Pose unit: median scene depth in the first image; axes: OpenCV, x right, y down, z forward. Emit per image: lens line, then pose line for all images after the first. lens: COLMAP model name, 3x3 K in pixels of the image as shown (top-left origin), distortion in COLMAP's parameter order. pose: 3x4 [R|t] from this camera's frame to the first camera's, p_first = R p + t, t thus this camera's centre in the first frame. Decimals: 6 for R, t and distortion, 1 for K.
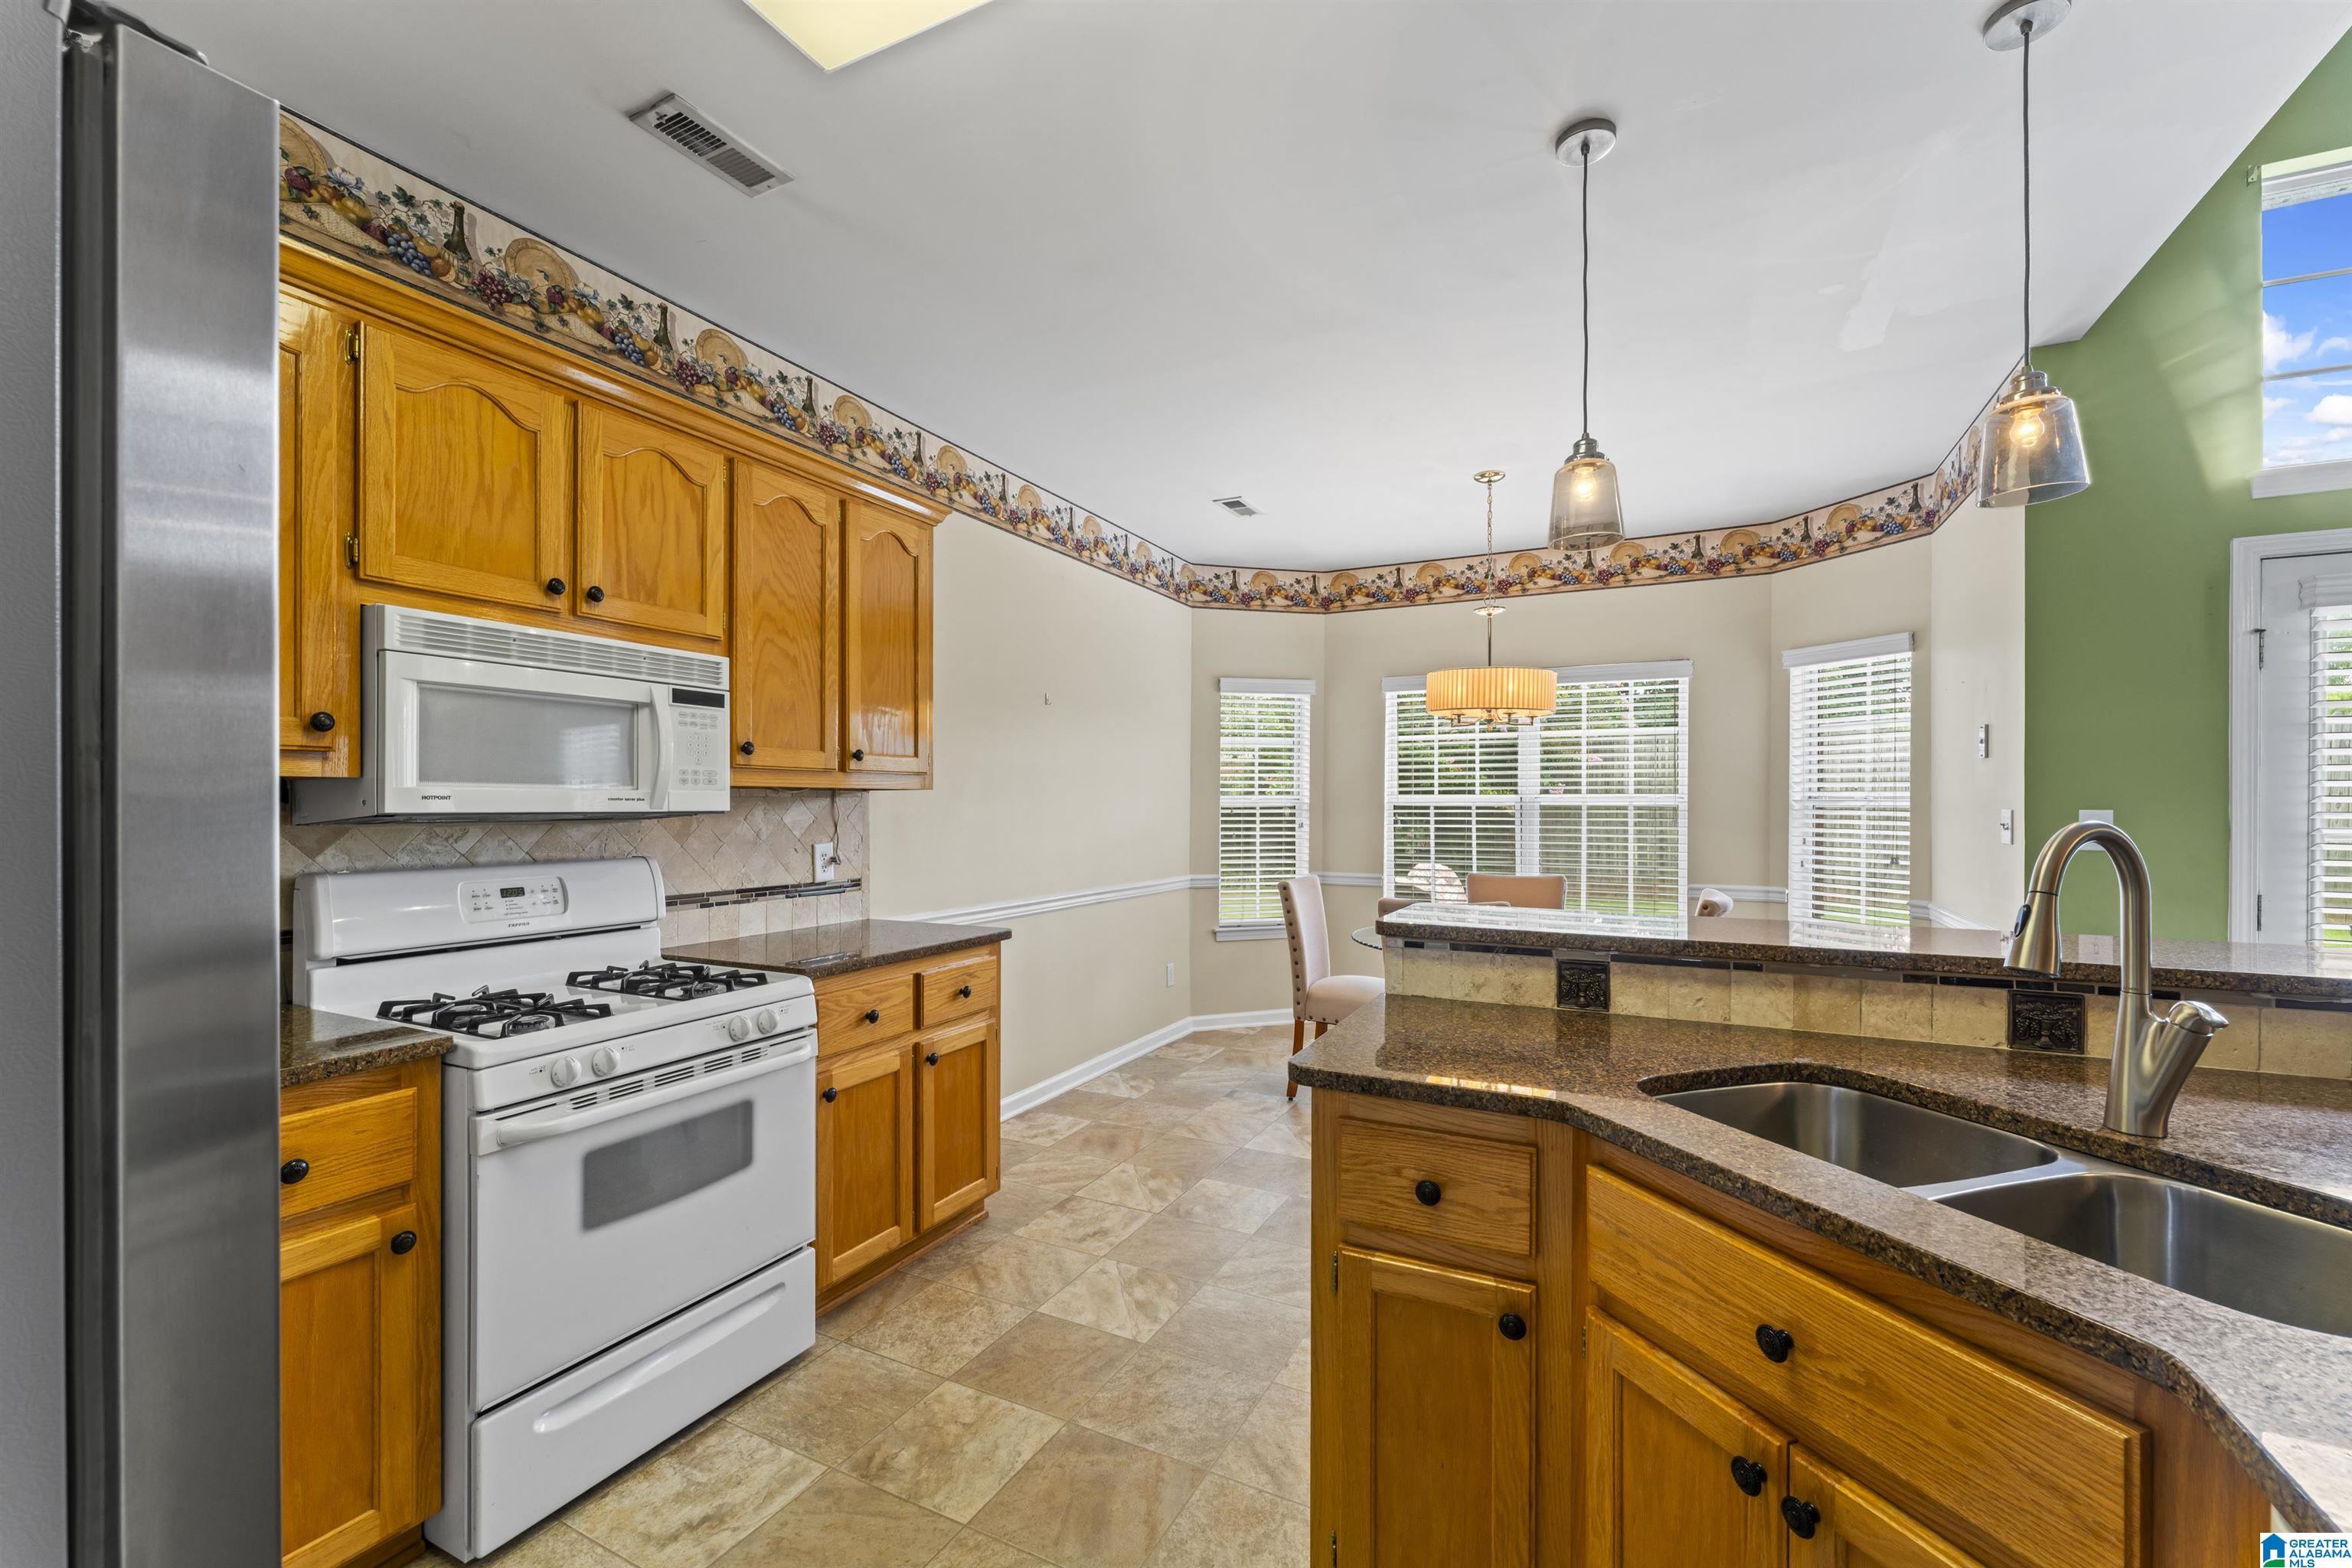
lens RADIAL K [[971.2, 0, 1166.6], [0, 971.2, 793.3], [0, 0, 1]] dist [-0.002501, -0.000054]
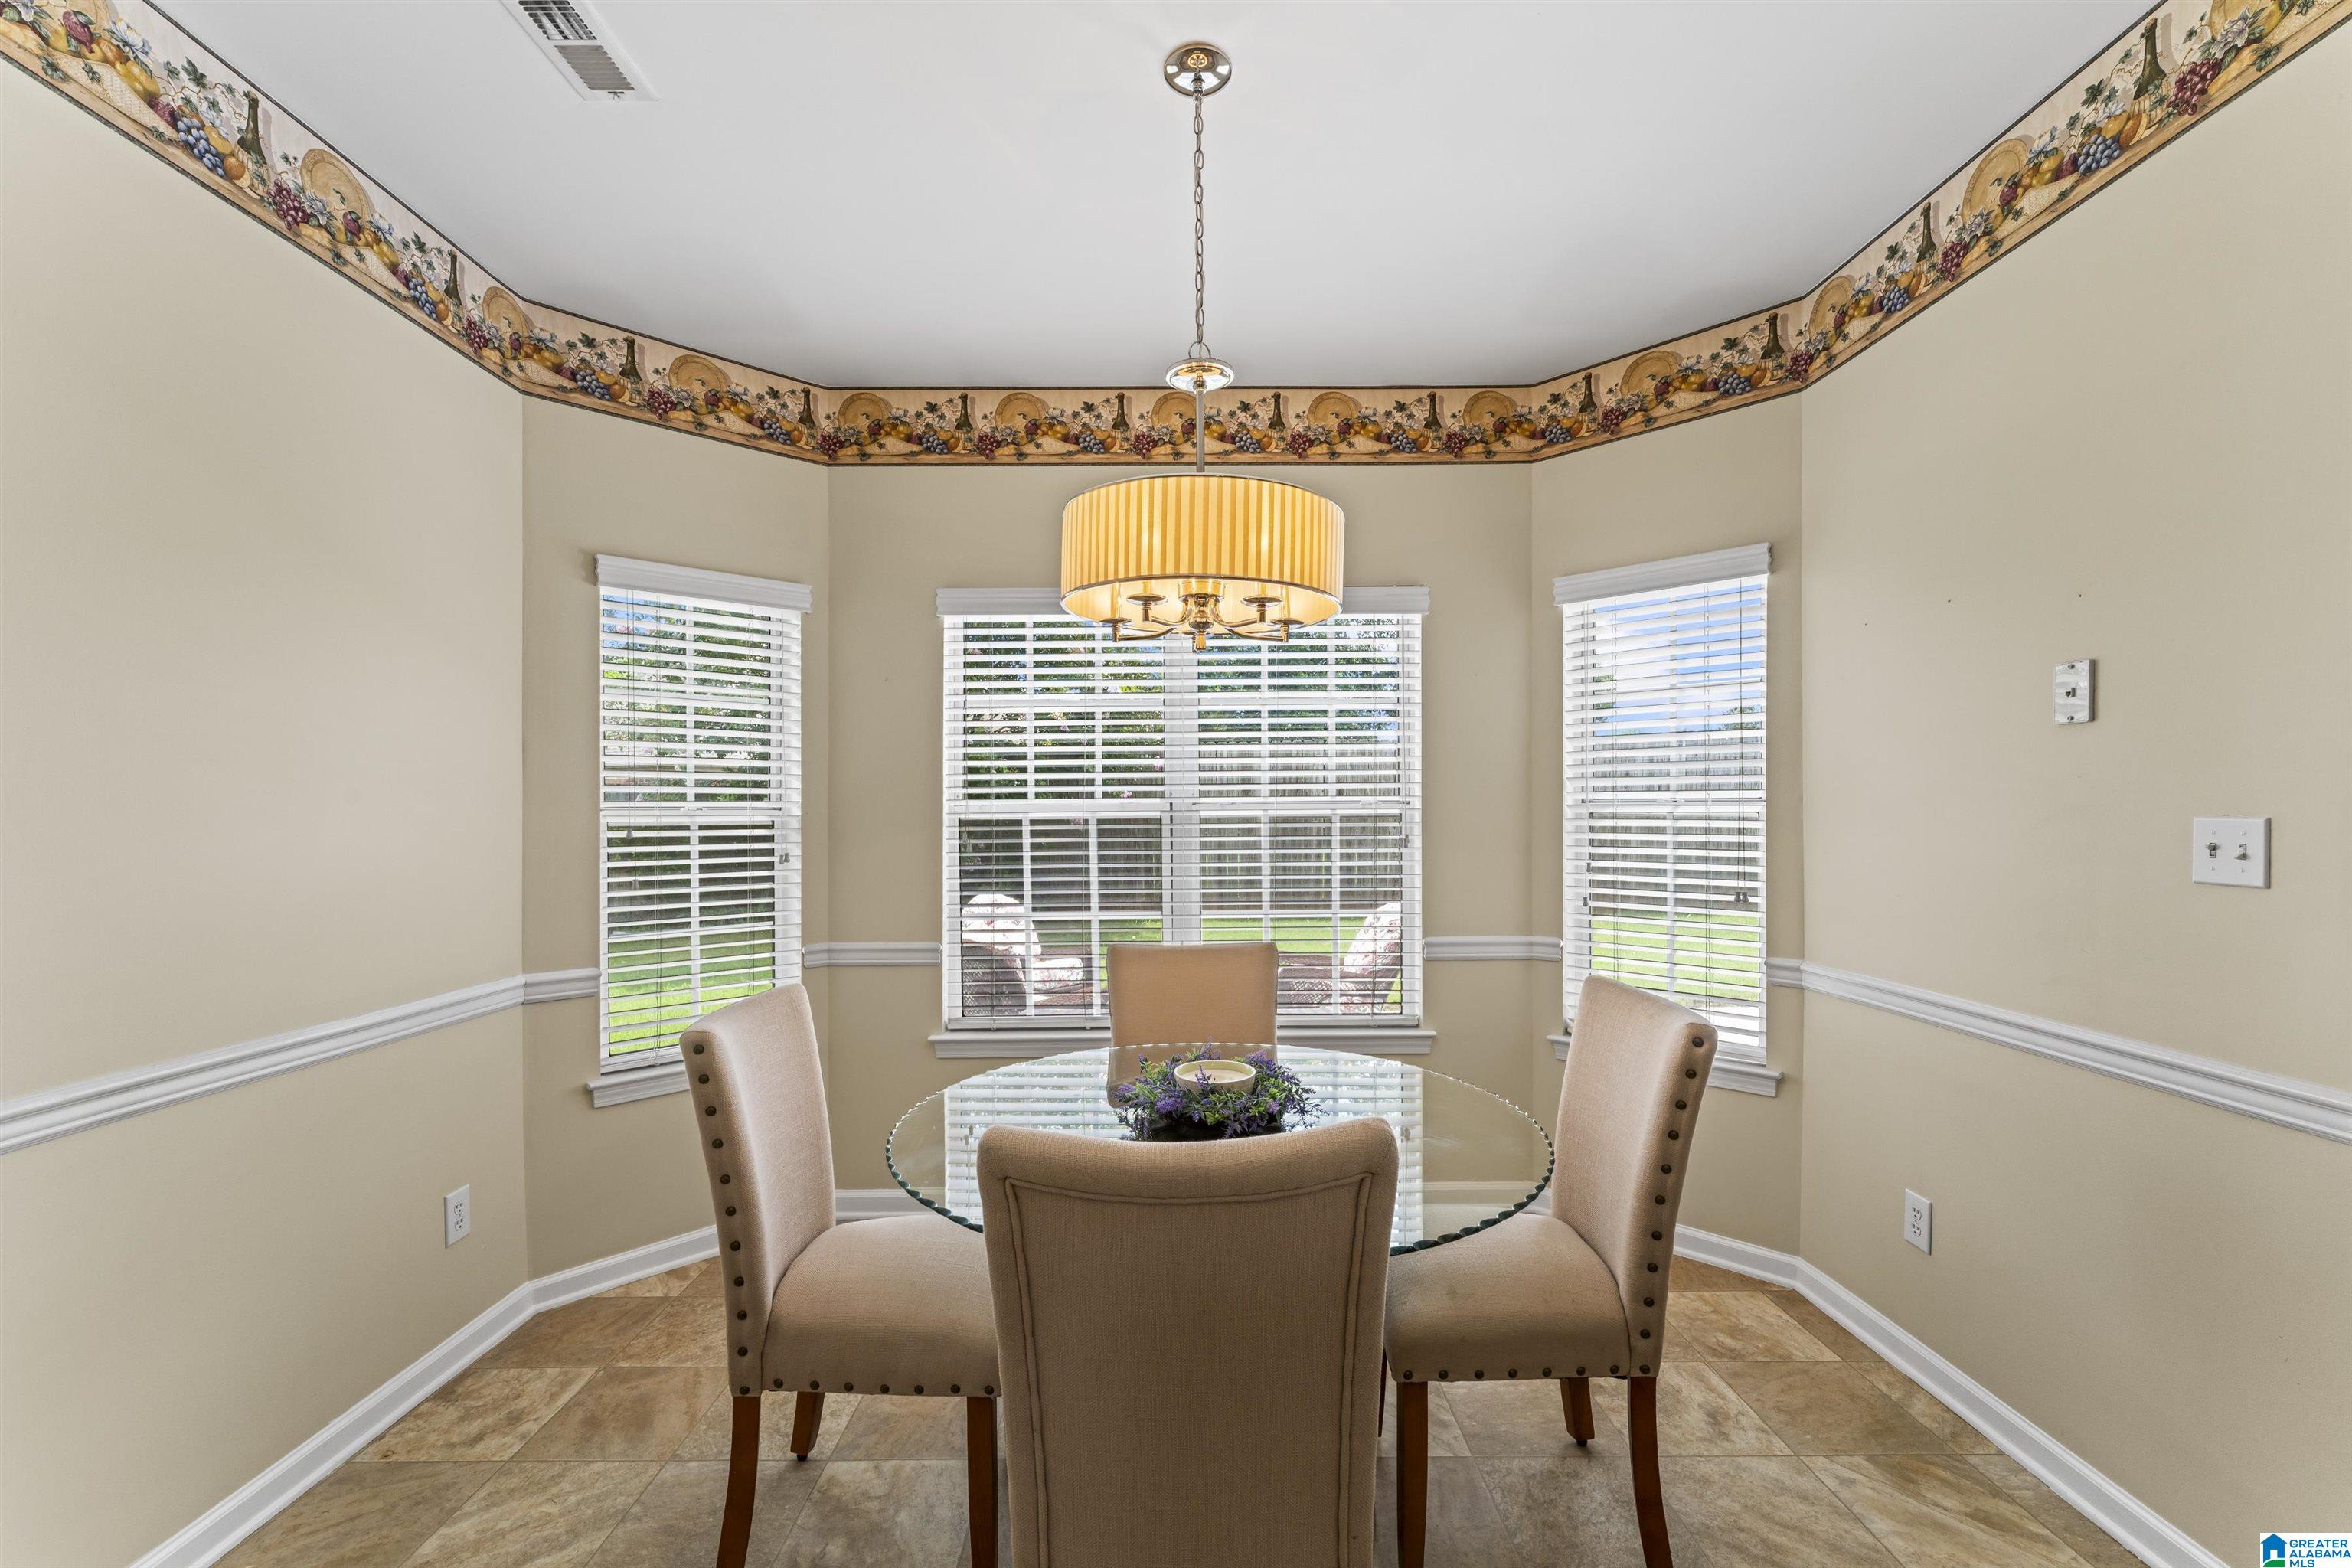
lens RADIAL K [[973.7, 0, 1172.1], [0, 973.7, 818.6], [0, 0, 1]] dist [-0.000520, -0.000516]
pose [[0.886354, -0.010128, 0.462898, 0.097242], [0.003706, 0.999884, 0.014781, 0.005199], [-0.462994, -0.011386, 0.886288, 0.522649]]
